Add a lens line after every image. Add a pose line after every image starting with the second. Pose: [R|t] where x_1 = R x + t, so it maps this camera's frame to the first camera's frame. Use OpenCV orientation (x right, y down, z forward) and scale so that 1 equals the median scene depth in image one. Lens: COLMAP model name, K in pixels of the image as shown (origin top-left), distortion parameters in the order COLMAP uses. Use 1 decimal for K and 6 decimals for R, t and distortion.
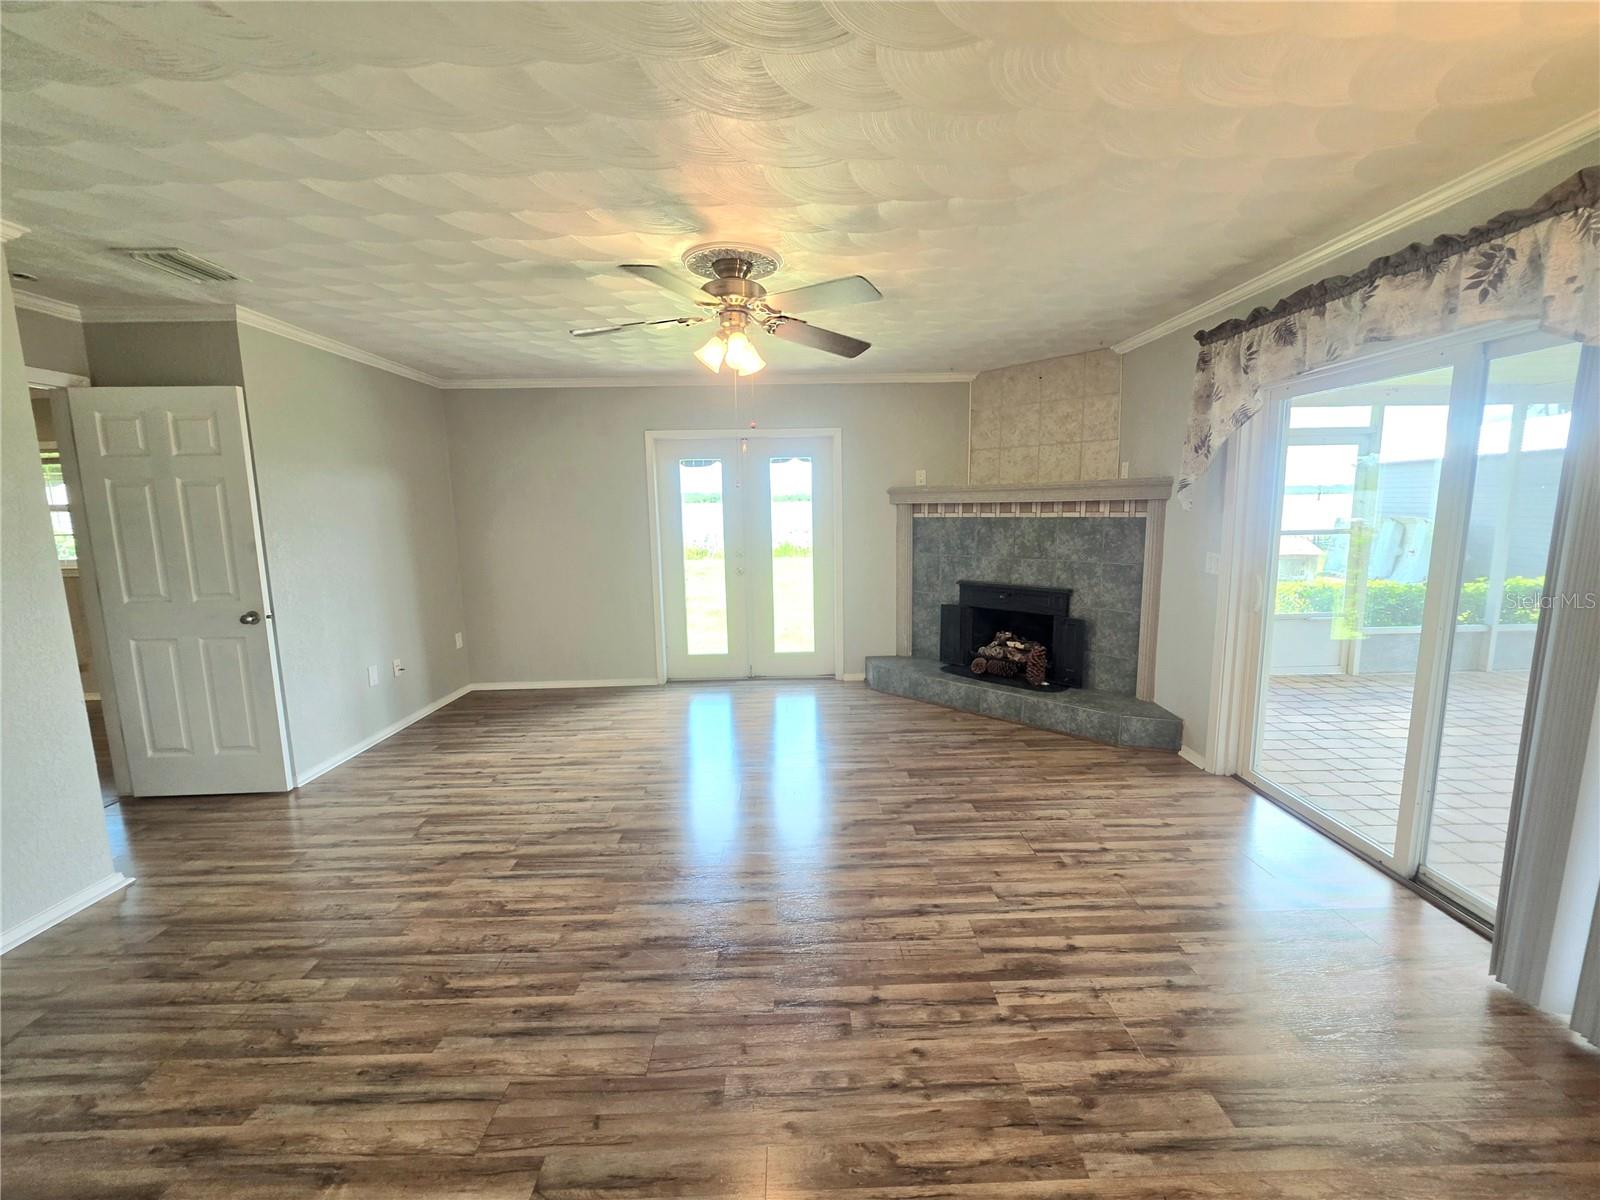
lens RADIAL K [[641.2, 0, 796.7], [0, 641.2, 586.7], [0, 0, 1]] dist [-0.003667, 0.000231]
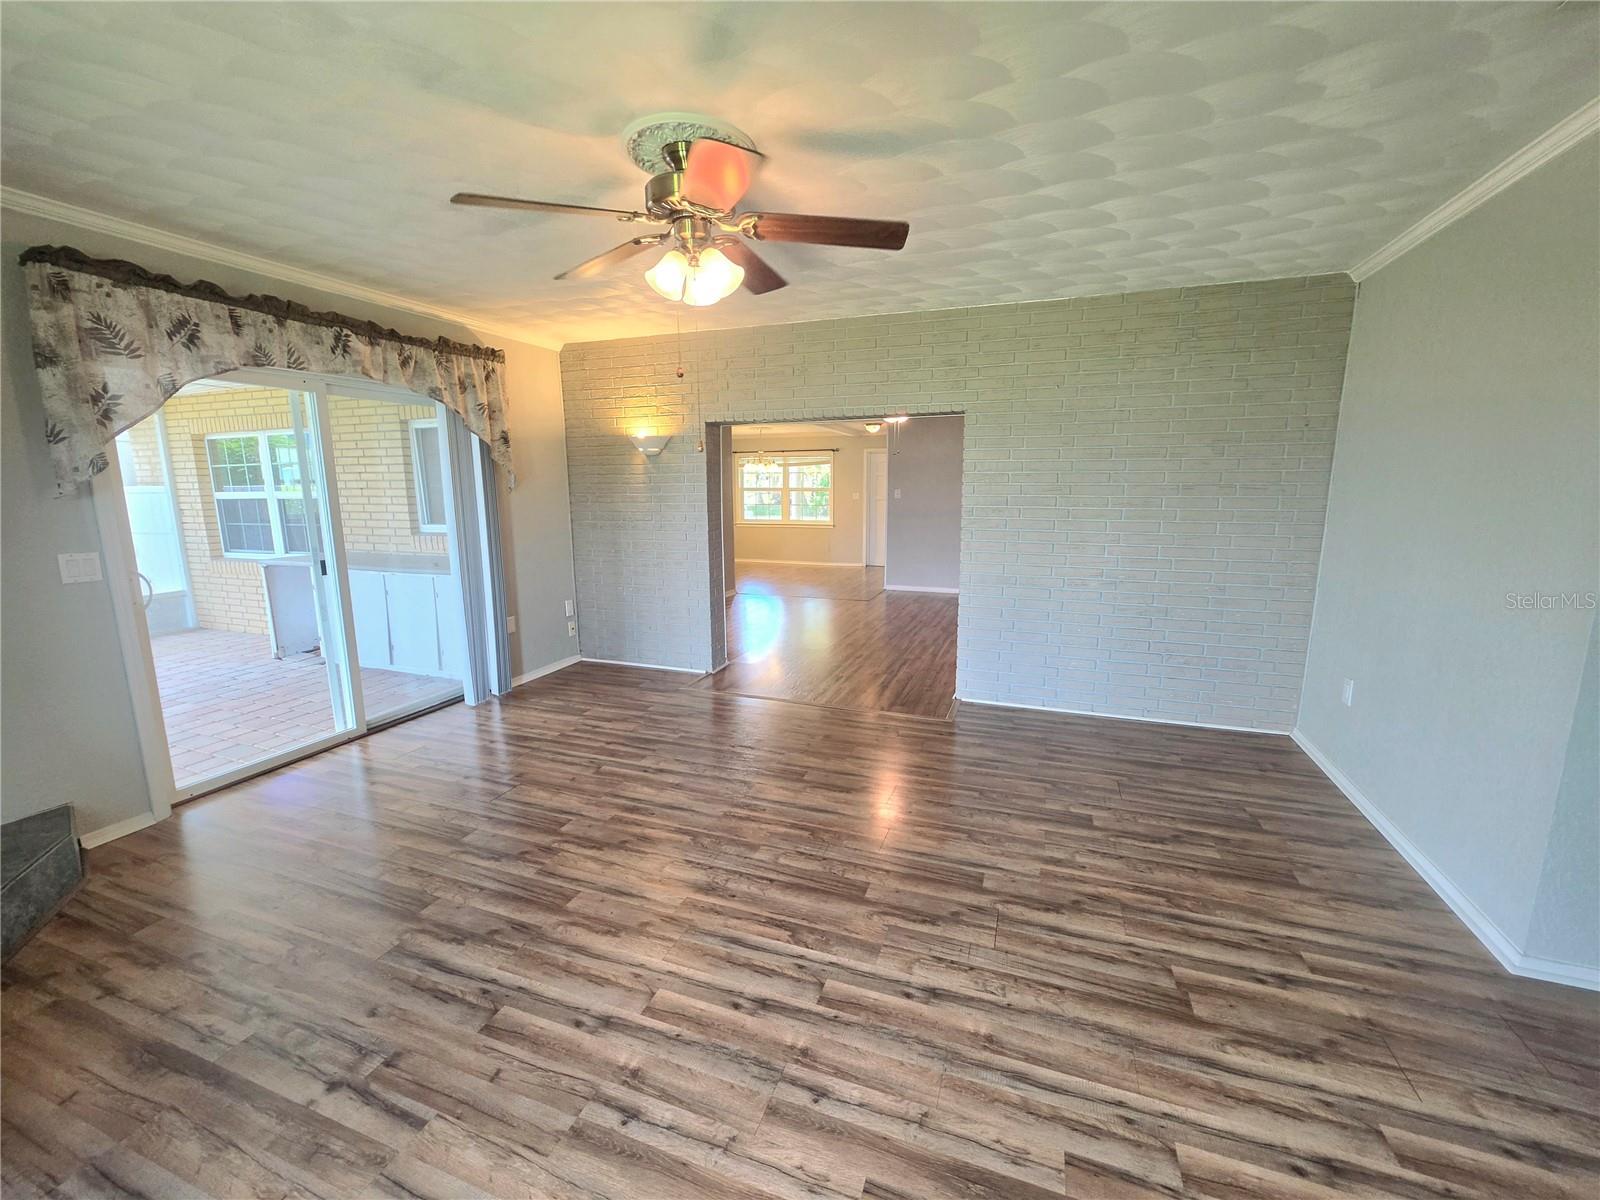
lens RADIAL K [[641.2, 0, 799.2], [0, 641.2, 590.2], [0, 0, 1]] dist [-0.003667, 0.000231]
pose [[-0.931639, -0.041777, 0.360977, -0.525646], [0.065549, 0.957754, 0.280020, -0.220910], [-0.357425, 0.284539, -0.889542, 1.828689]]
